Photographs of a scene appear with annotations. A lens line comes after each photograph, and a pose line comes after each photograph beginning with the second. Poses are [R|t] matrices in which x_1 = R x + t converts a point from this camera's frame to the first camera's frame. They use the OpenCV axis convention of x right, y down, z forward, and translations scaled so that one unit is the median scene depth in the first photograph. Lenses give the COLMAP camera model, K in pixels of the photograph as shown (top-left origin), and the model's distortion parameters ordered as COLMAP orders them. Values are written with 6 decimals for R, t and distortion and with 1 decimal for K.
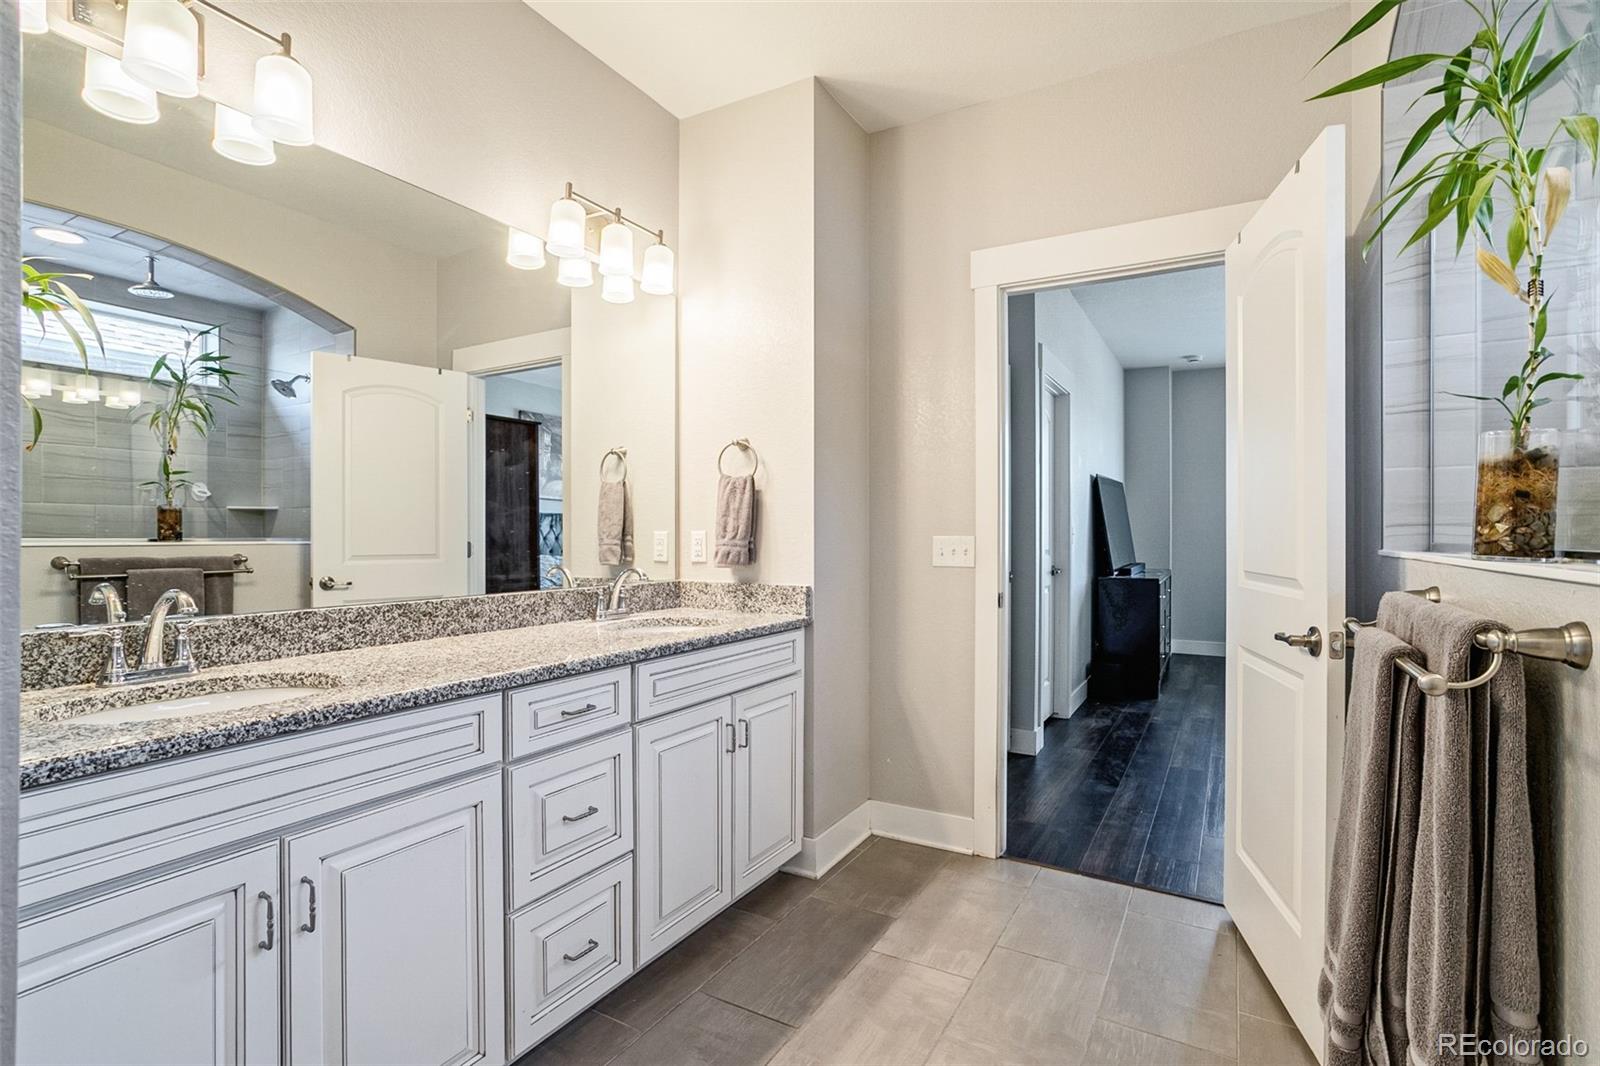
lens RADIAL K [[778.6, 0, 791.8], [0, 778.6, 530.5], [0, 0, 1]] dist [-0.054297, 0.035655]
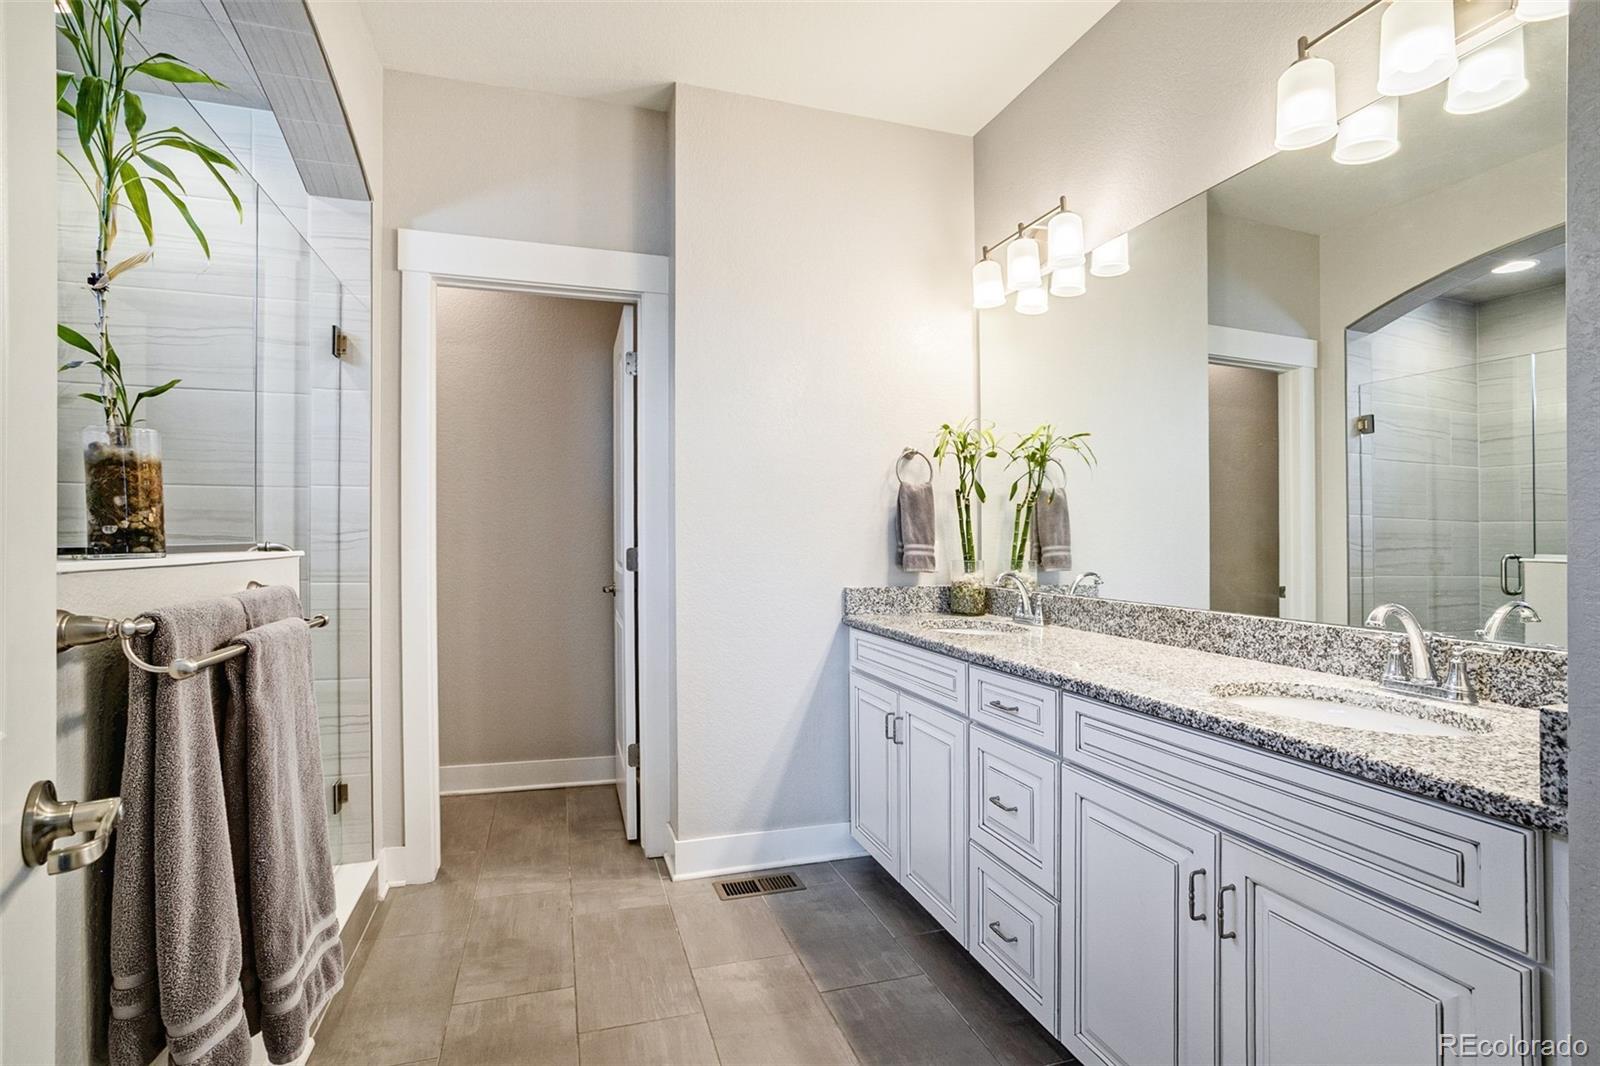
lens RADIAL K [[778.6, 0, 791.8], [0, 778.6, 530.5], [0, 0, 1]] dist [-0.054297, 0.035655]
pose [[-0.671561, -0.014374, -0.740810, 0.536263], [-0.007631, 0.999893, -0.012483, 0.004069], [0.740910, -0.002730, -0.671598, 1.124371]]
